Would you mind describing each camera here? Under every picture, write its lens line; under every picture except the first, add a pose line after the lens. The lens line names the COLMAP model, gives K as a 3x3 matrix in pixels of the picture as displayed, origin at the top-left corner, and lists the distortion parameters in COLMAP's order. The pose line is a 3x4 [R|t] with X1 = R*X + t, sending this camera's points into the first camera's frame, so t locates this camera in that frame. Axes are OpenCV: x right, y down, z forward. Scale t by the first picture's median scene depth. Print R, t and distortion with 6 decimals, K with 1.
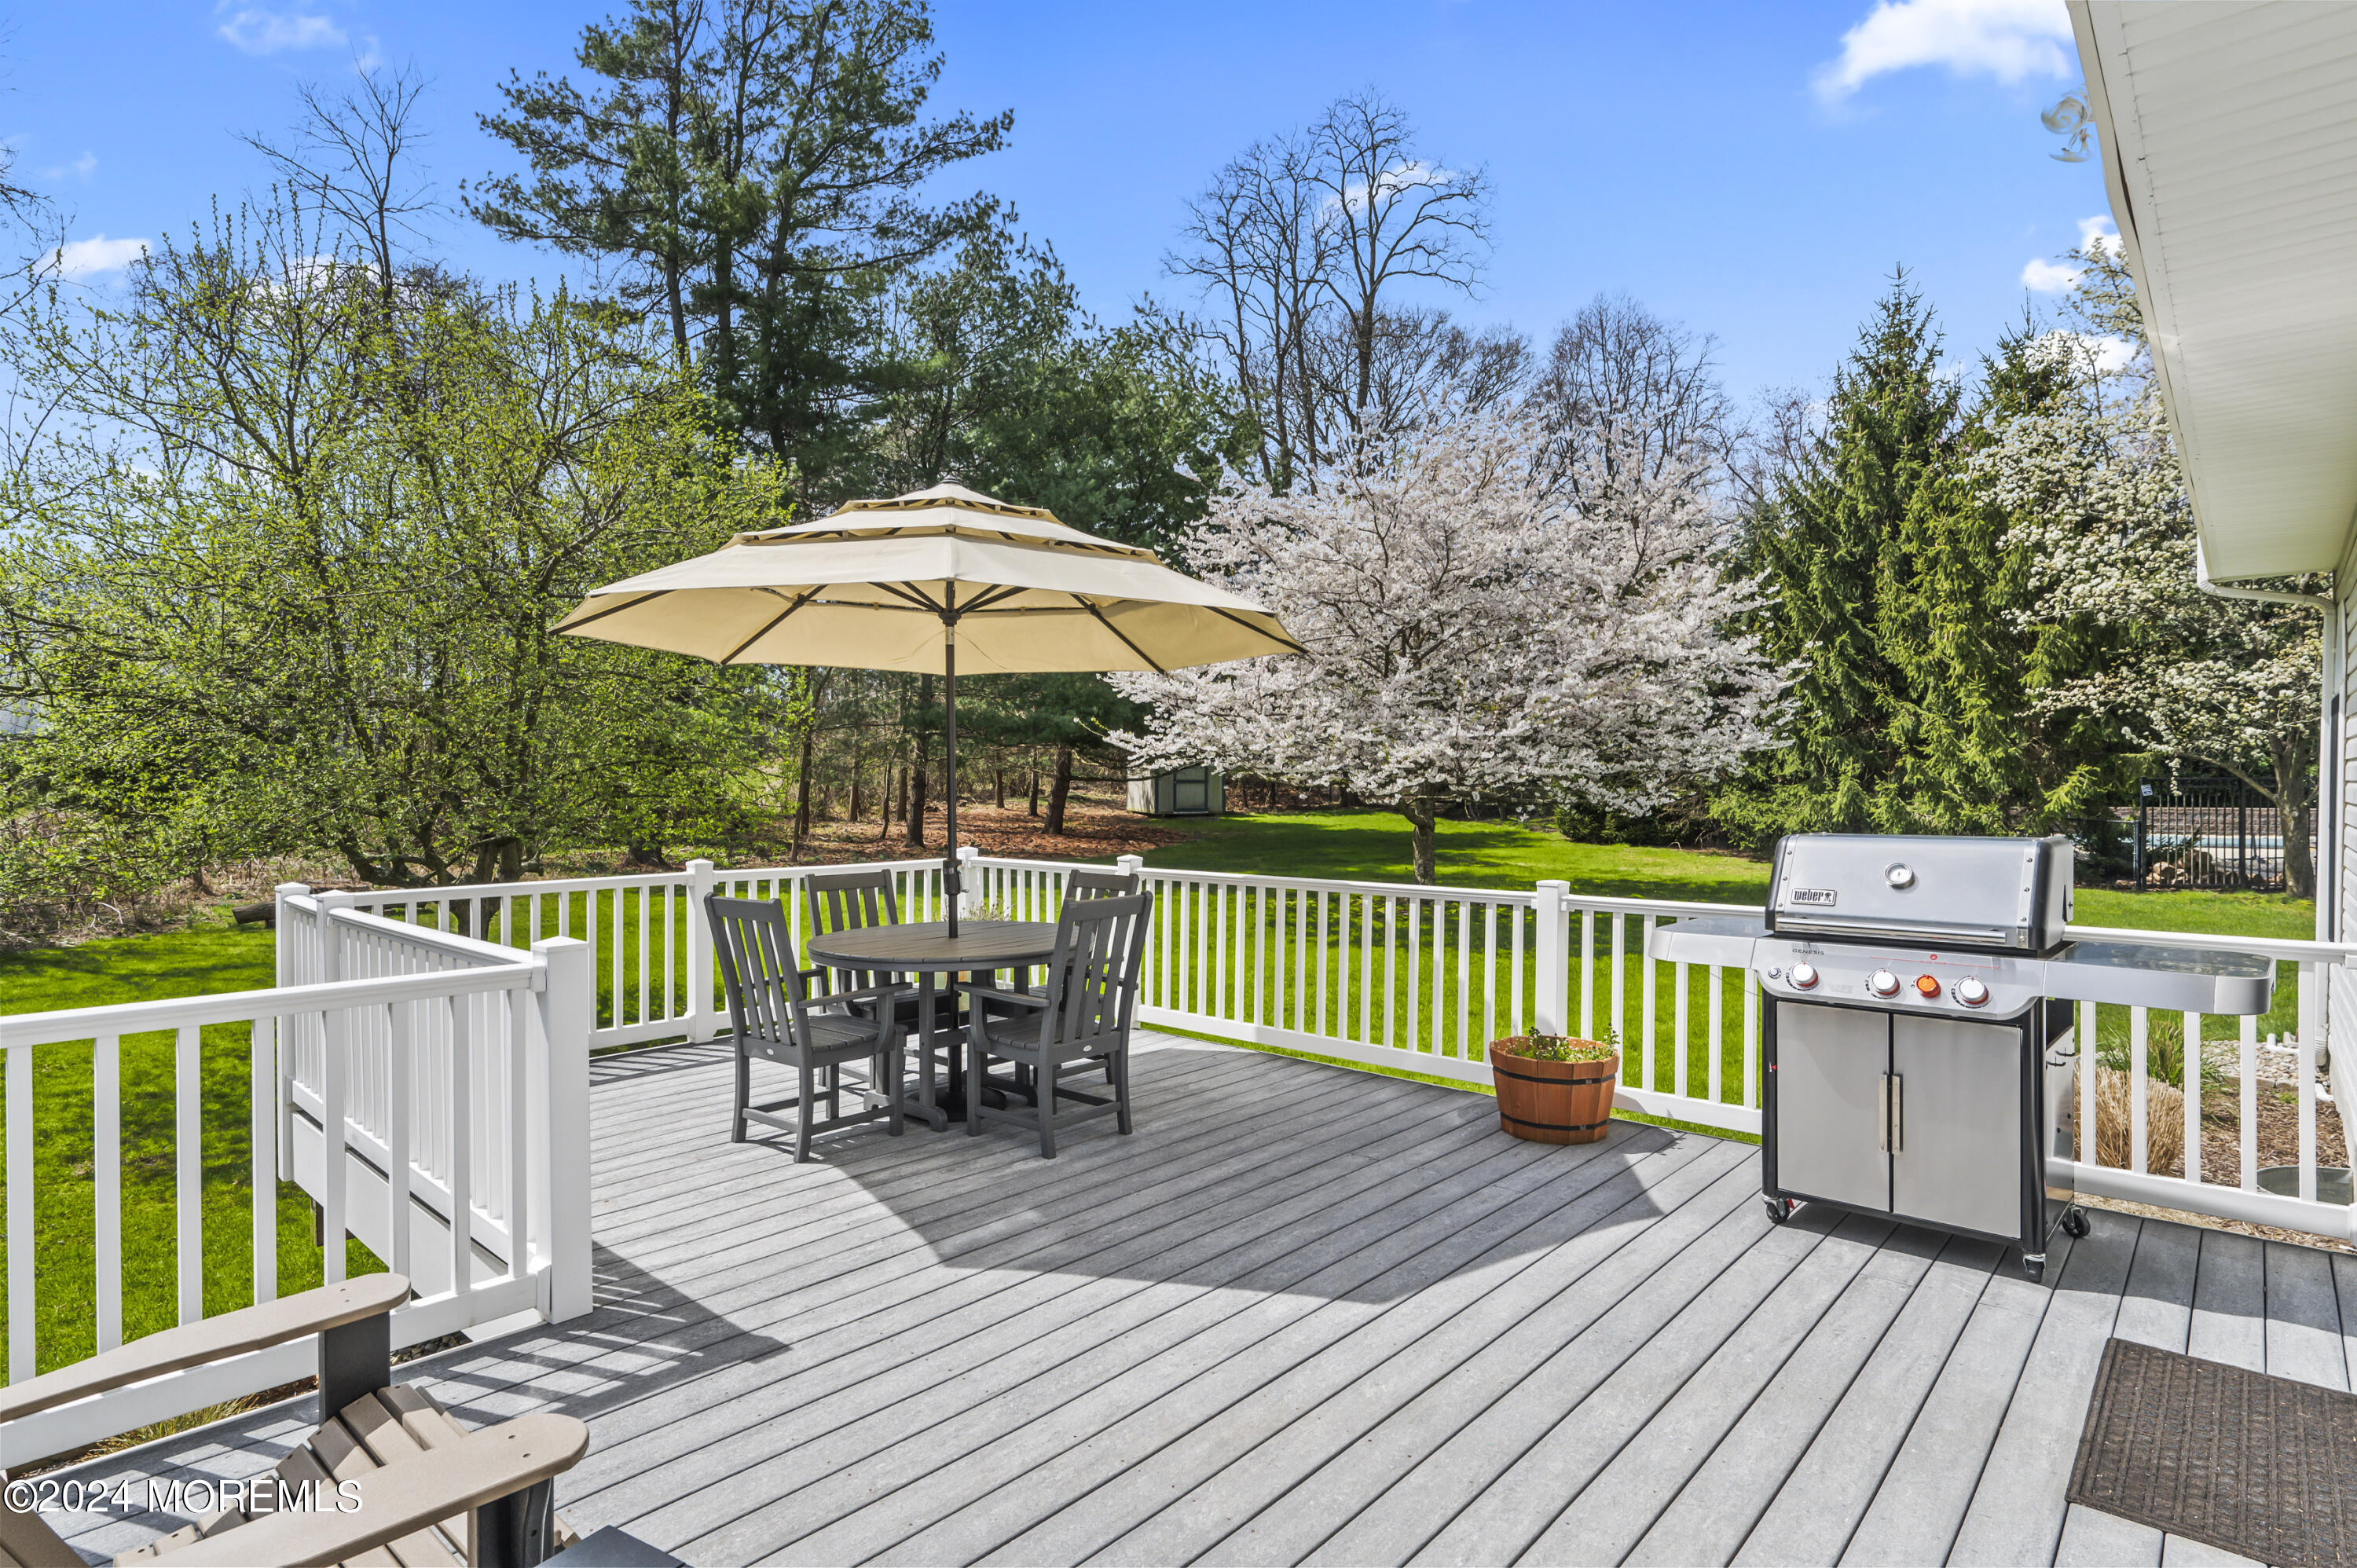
lens RADIAL K [[1184.2, 0, 1171.8], [0, 1184.2, 792.0], [0, 0, 1]] dist [0.000378, 0.000048]
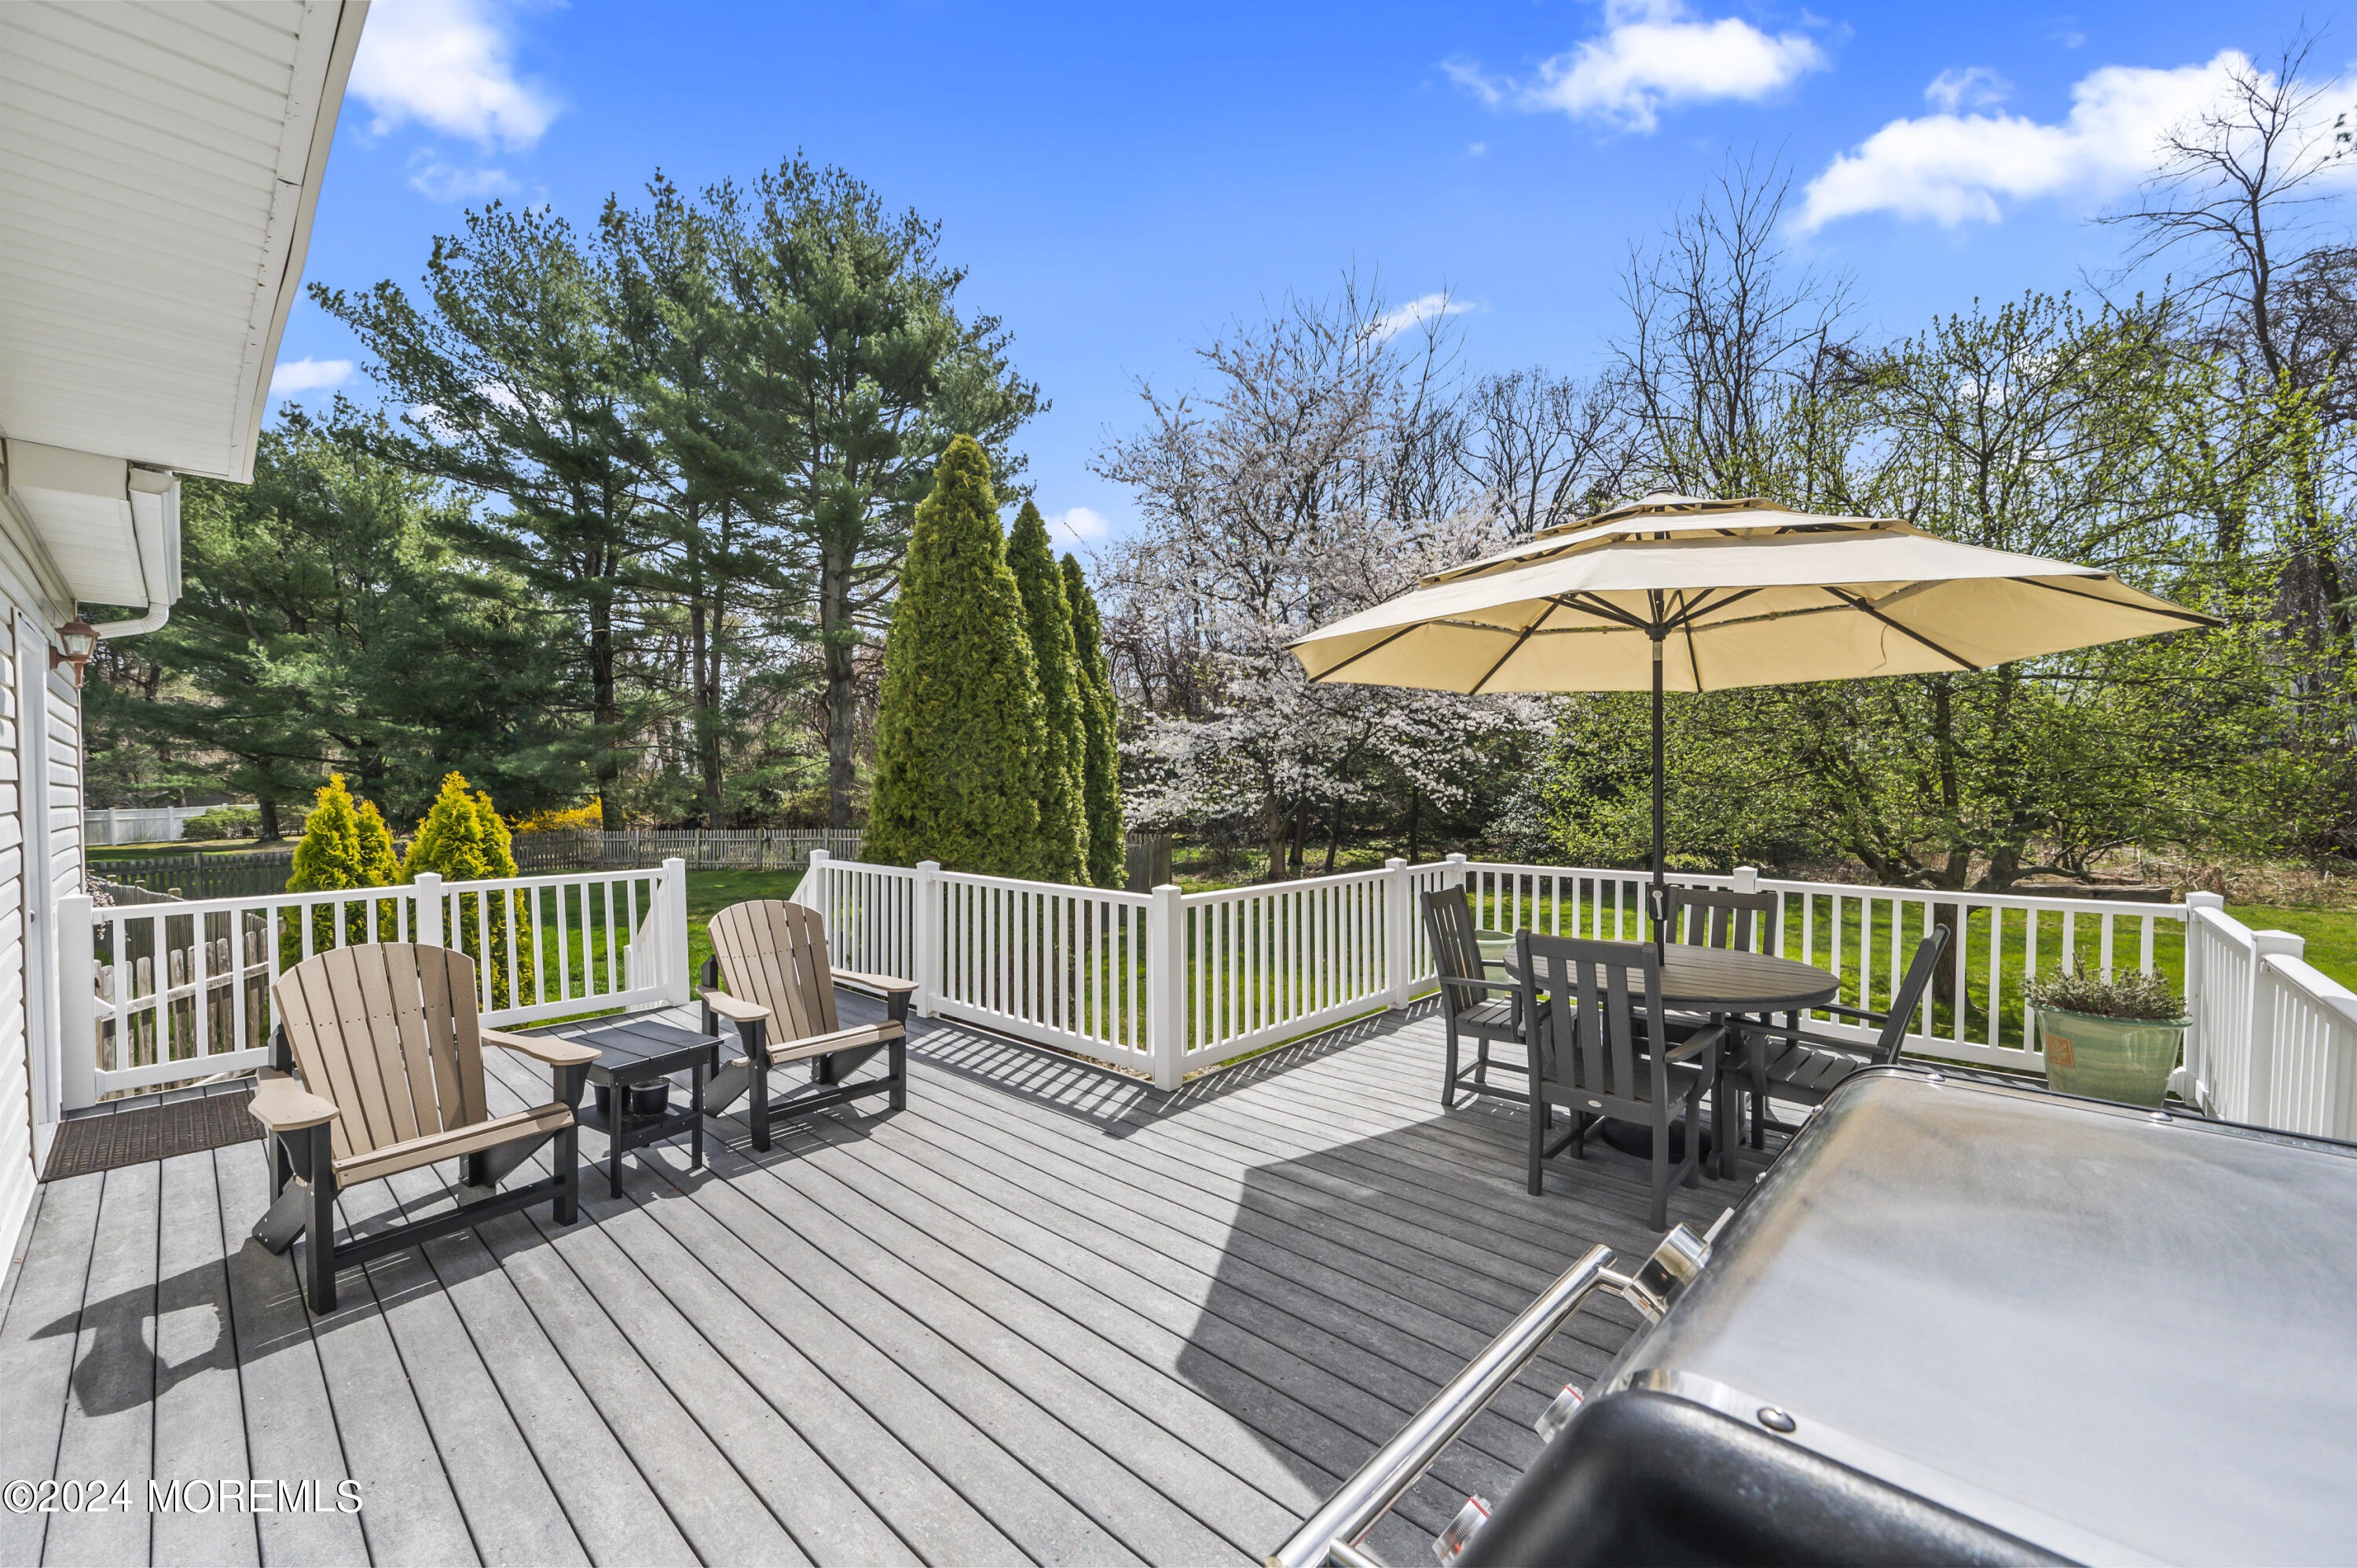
lens RADIAL K [[913.3, 0, 1189.0], [0, 913.3, 793.6], [0, 0, 1]] dist [-0.015412, -0.000697]
pose [[0.012426, 0.012552, -0.999844, 0.865477], [-0.007276, 0.999896, 0.012463, -0.035824], [0.999896, 0.007120, 0.012516, 0.962248]]
